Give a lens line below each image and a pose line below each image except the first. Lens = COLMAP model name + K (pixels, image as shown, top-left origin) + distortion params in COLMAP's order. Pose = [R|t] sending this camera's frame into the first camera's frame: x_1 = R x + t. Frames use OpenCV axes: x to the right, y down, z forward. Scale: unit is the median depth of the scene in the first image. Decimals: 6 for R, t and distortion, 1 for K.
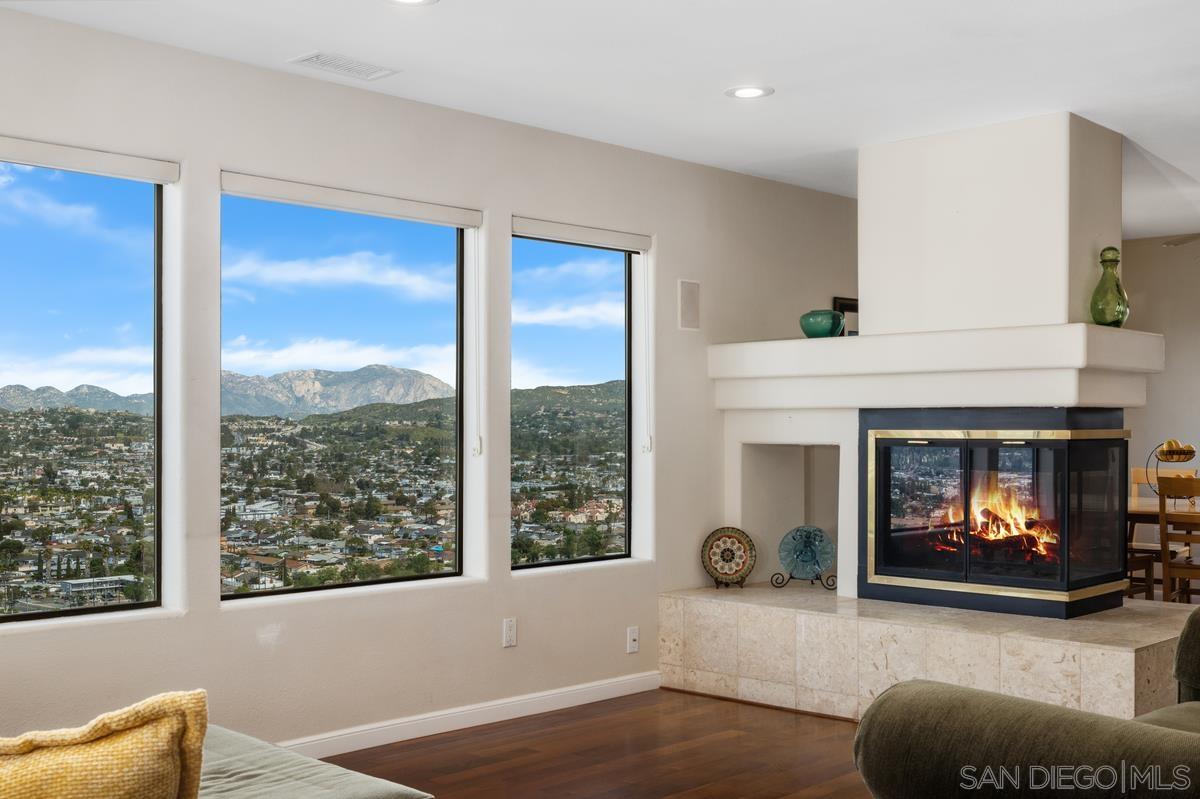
lens RADIAL K [[1352.4, 0, 622.7], [0, 1352.4, 457.0], [0, 0, 1]] dist [0.002126, 0.000000]
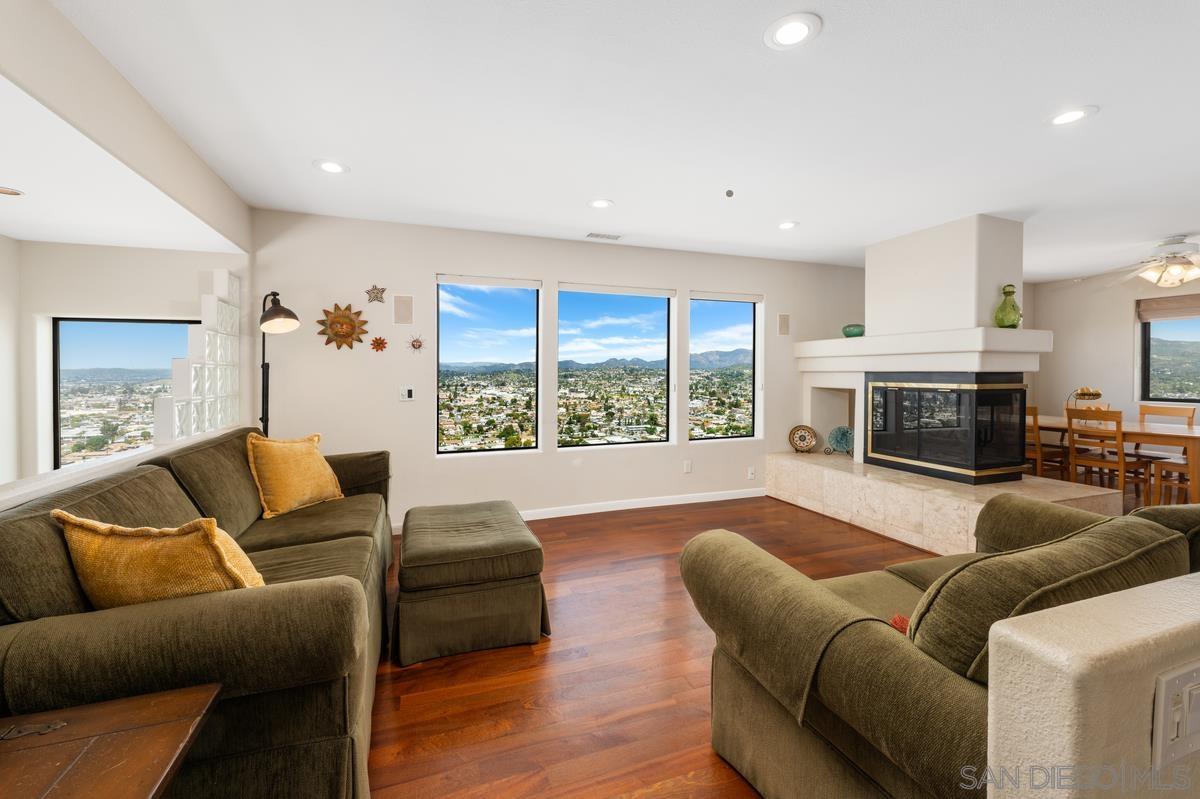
lens RADIAL K [[507.0, 0, 591.8], [0, 507.0, 384.2], [0, 0, 1]] dist [0.002817, -0.000466]
pose [[0.892874, 0.010746, -0.450179, 0.124422], [-0.010258, 0.999941, 0.003523, -0.012405], [0.450190, 0.001472, 0.892931, 0.098554]]
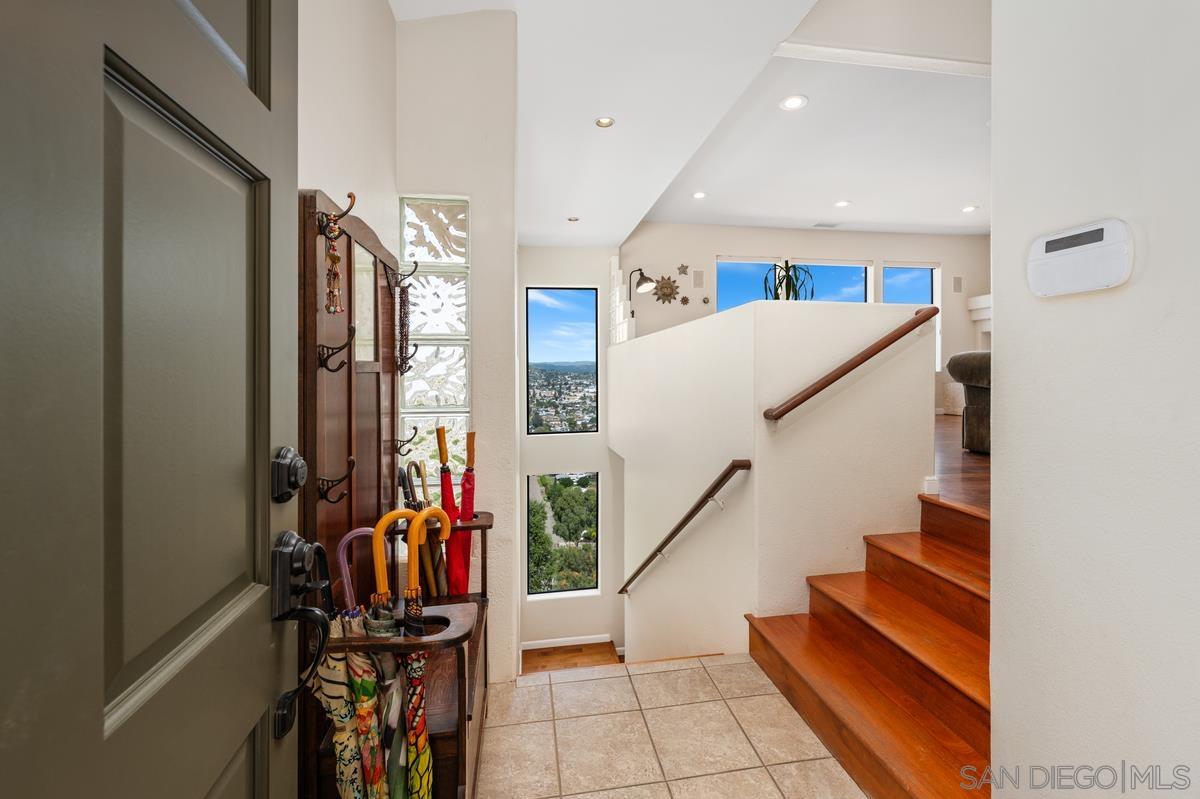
lens RADIAL K [[507.0, 0, 585.2], [0, 507.0, 376.1], [0, 0, 1]] dist [0.002817, -0.000466]
pose [[0.783315, -0.001179, -0.621624, 0.087249], [-0.007344, 0.999911, -0.011151, 0.085246], [0.621582, 0.013301, 0.783236, -0.289807]]
